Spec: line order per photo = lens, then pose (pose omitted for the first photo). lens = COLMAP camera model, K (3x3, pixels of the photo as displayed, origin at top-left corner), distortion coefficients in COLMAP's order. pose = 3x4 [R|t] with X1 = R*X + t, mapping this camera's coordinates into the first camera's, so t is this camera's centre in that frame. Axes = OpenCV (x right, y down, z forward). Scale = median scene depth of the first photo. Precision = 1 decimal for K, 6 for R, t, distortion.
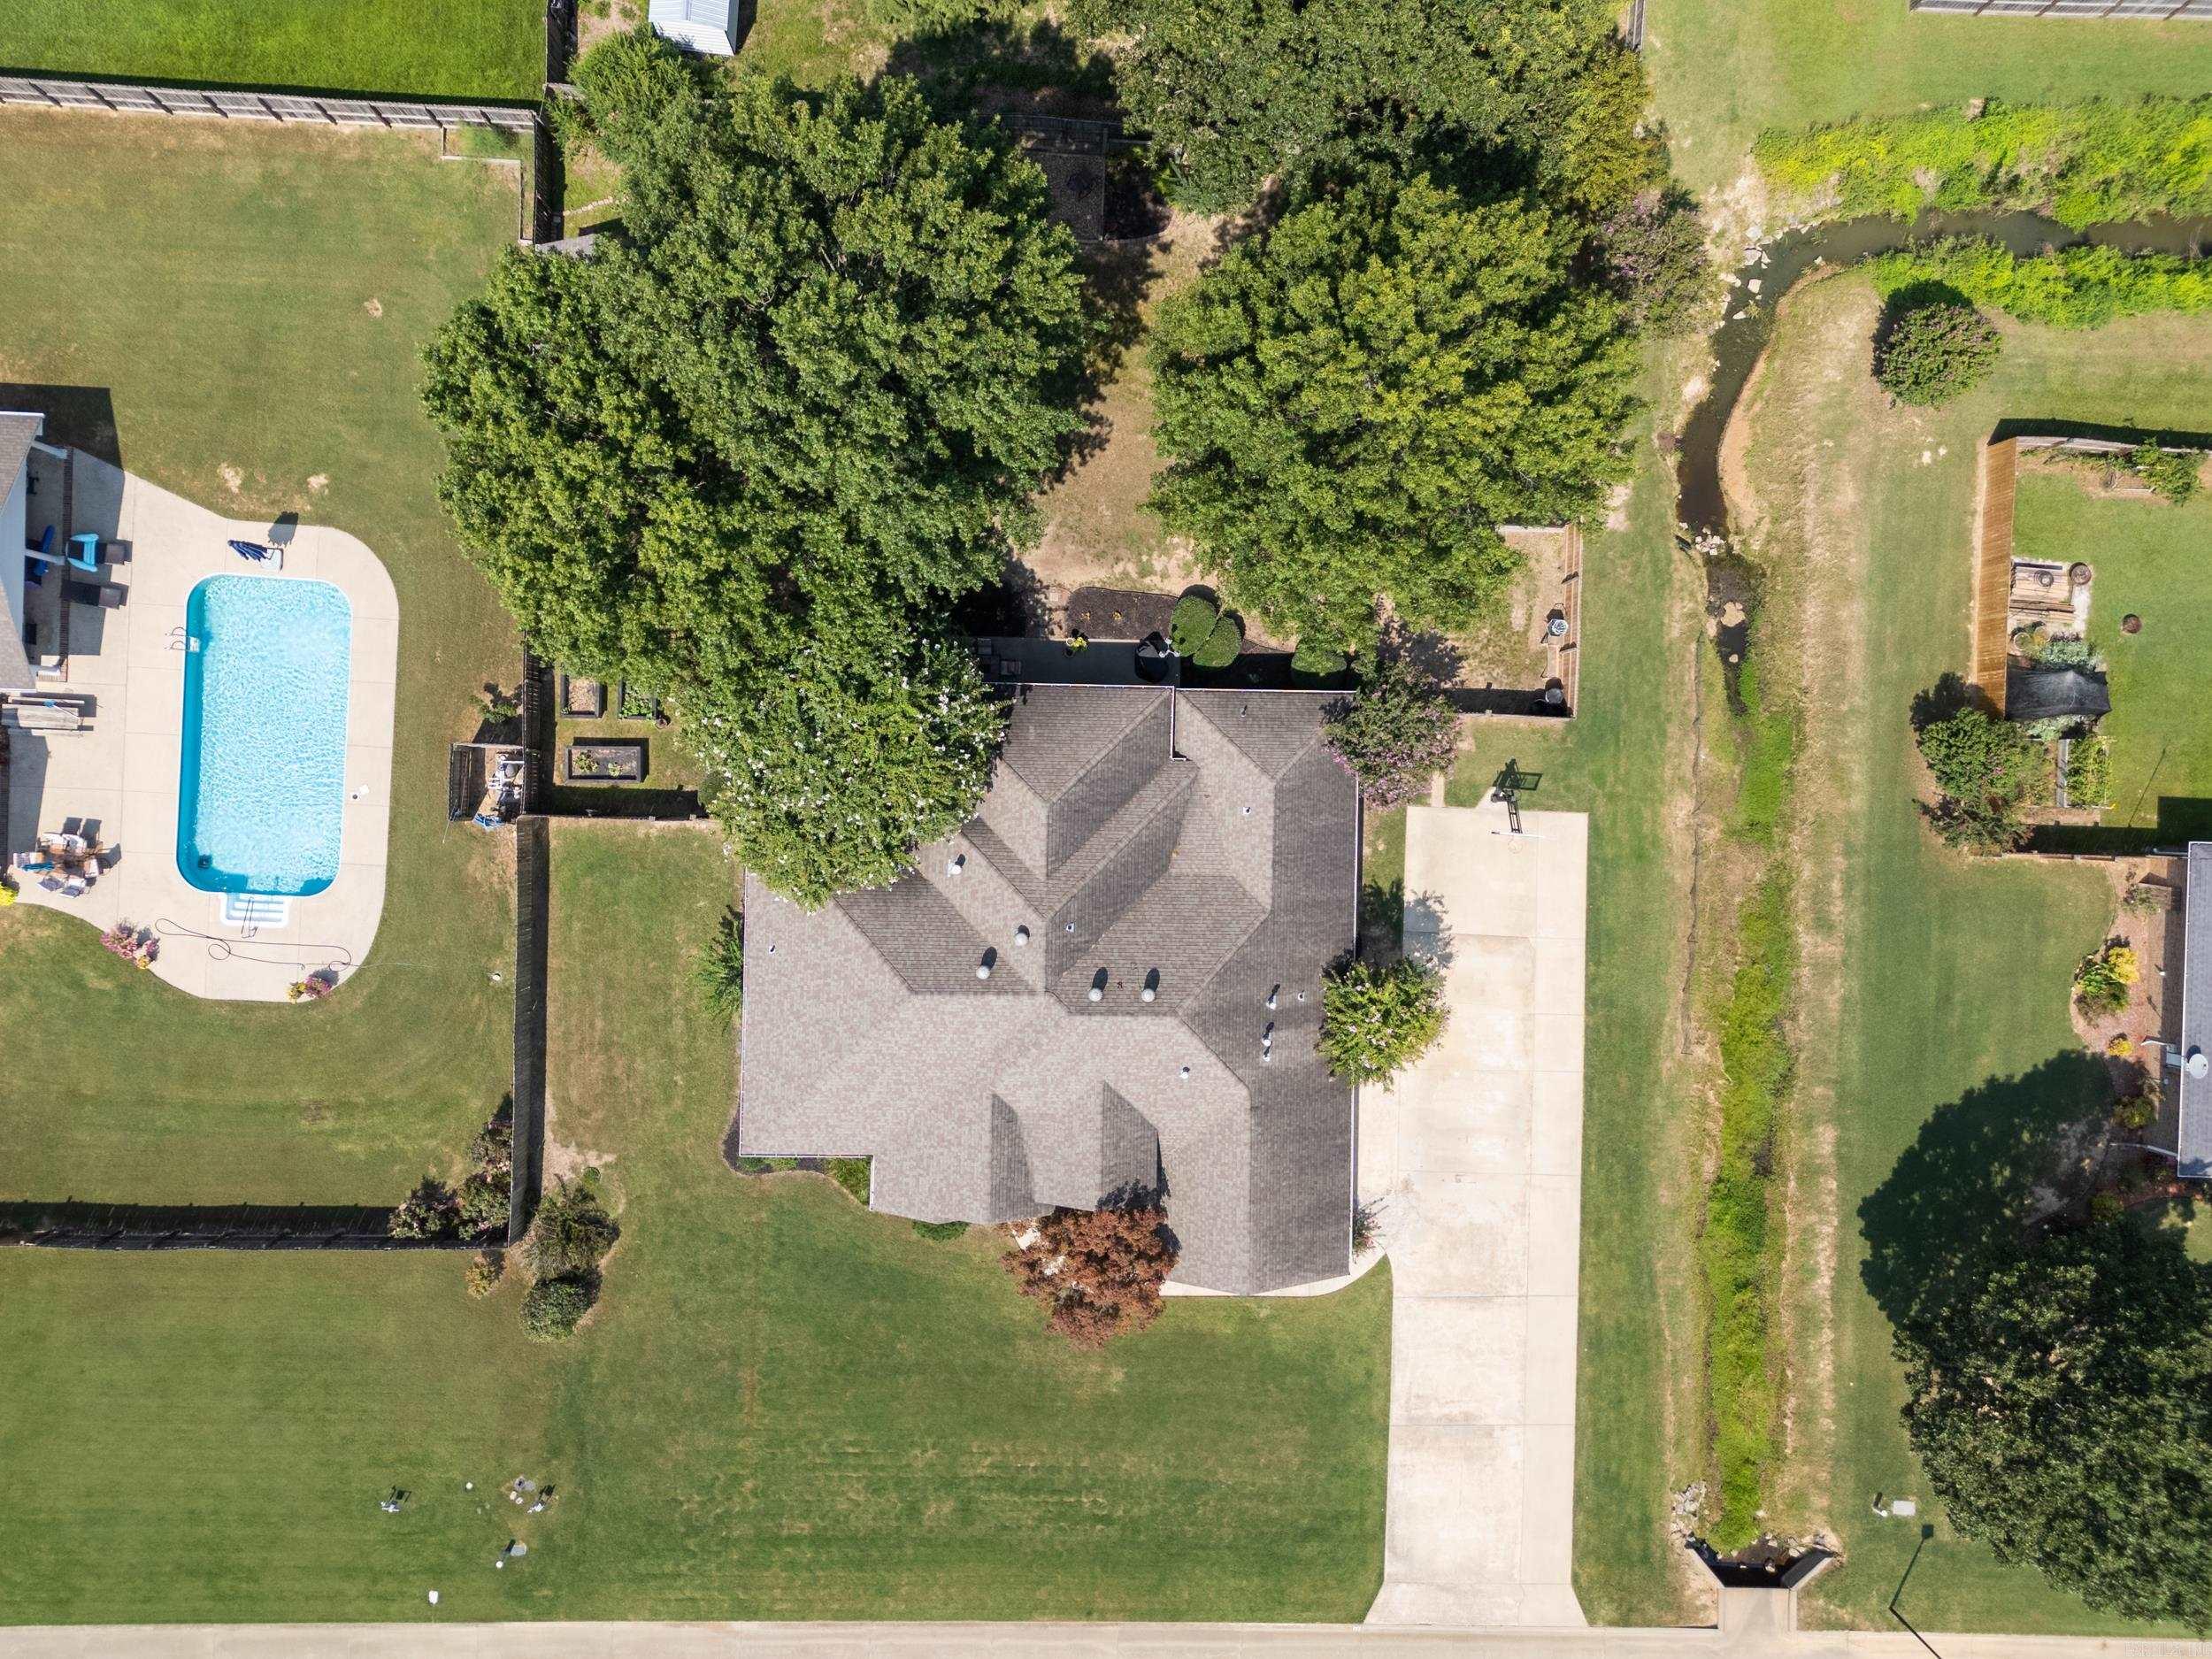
lens RADIAL K [[1619.8, 0, 1097.8], [0, 1619.8, 818.7], [0, 0, 1]] dist [0.066474, -0.055884]
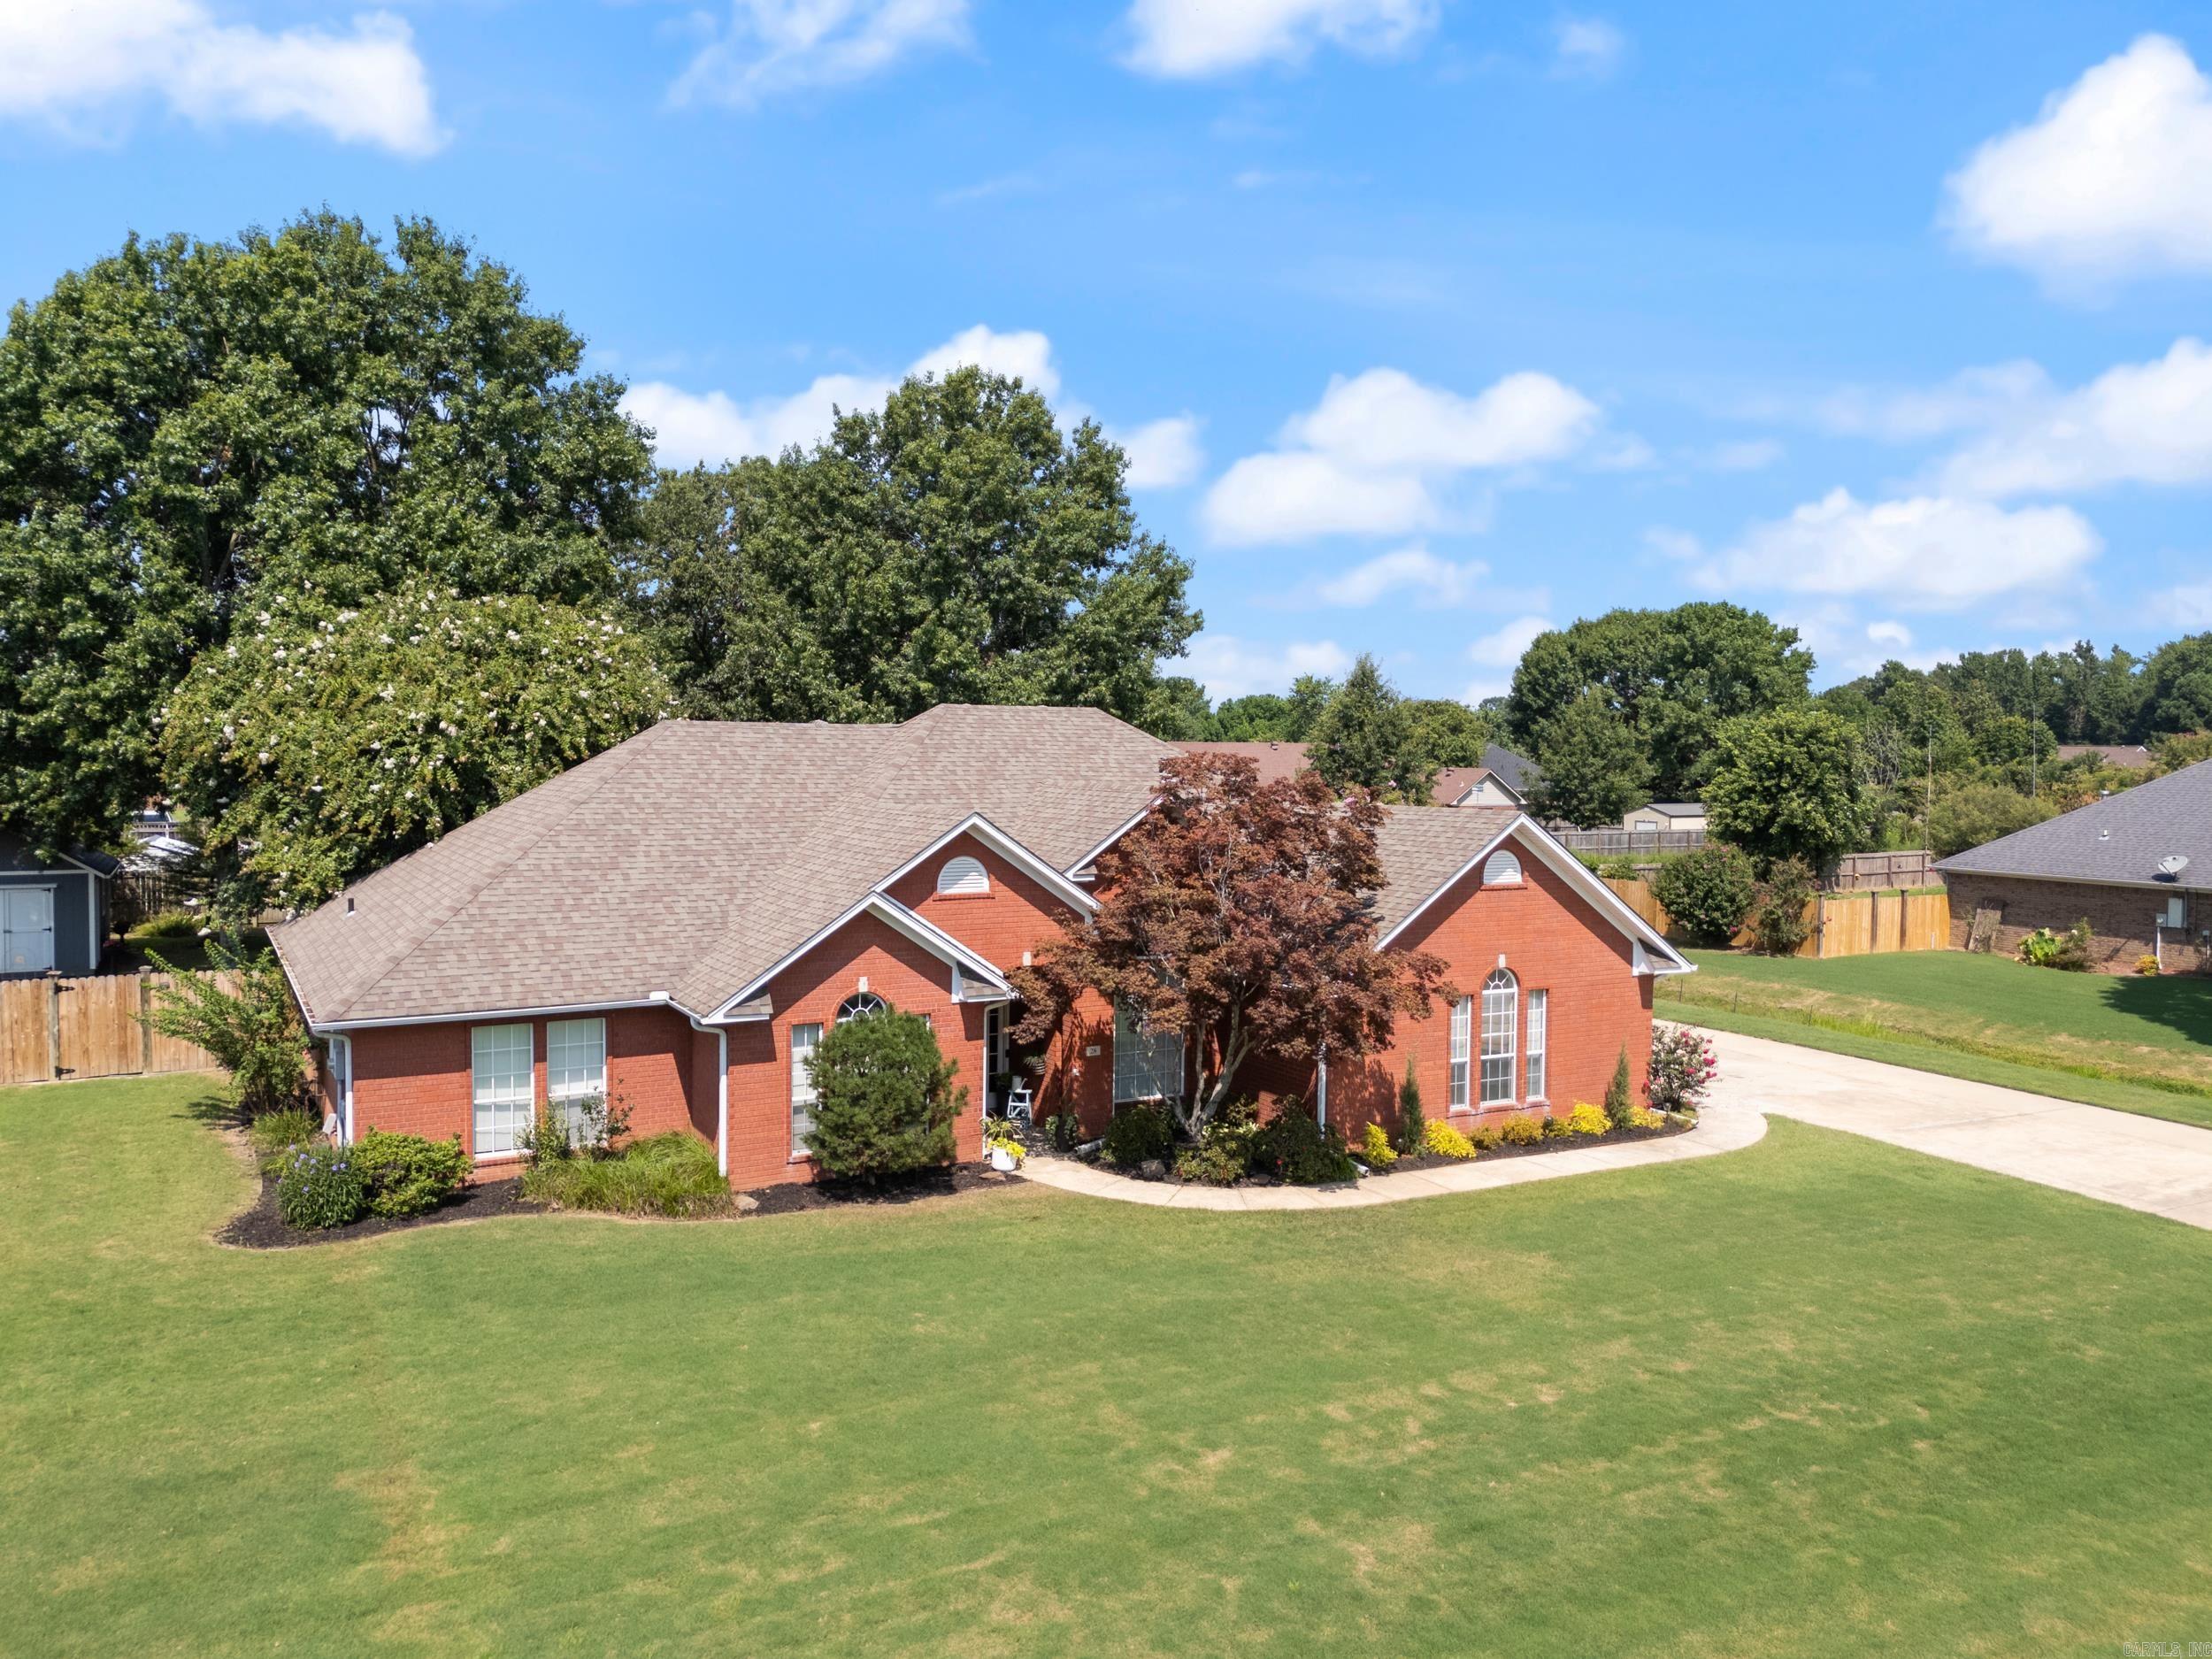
lens RADIAL K [[1619.8, 0, 1097.8], [0, 1619.8, 818.7], [0, 0, 1]] dist [0.066474, -0.055884]
pose [[0.863434, -0.044397, 0.502504, -0.237418], [0.504161, 0.041519, -0.862611, 0.587433], [0.017434, 0.998151, 0.058233, 0.883655]]
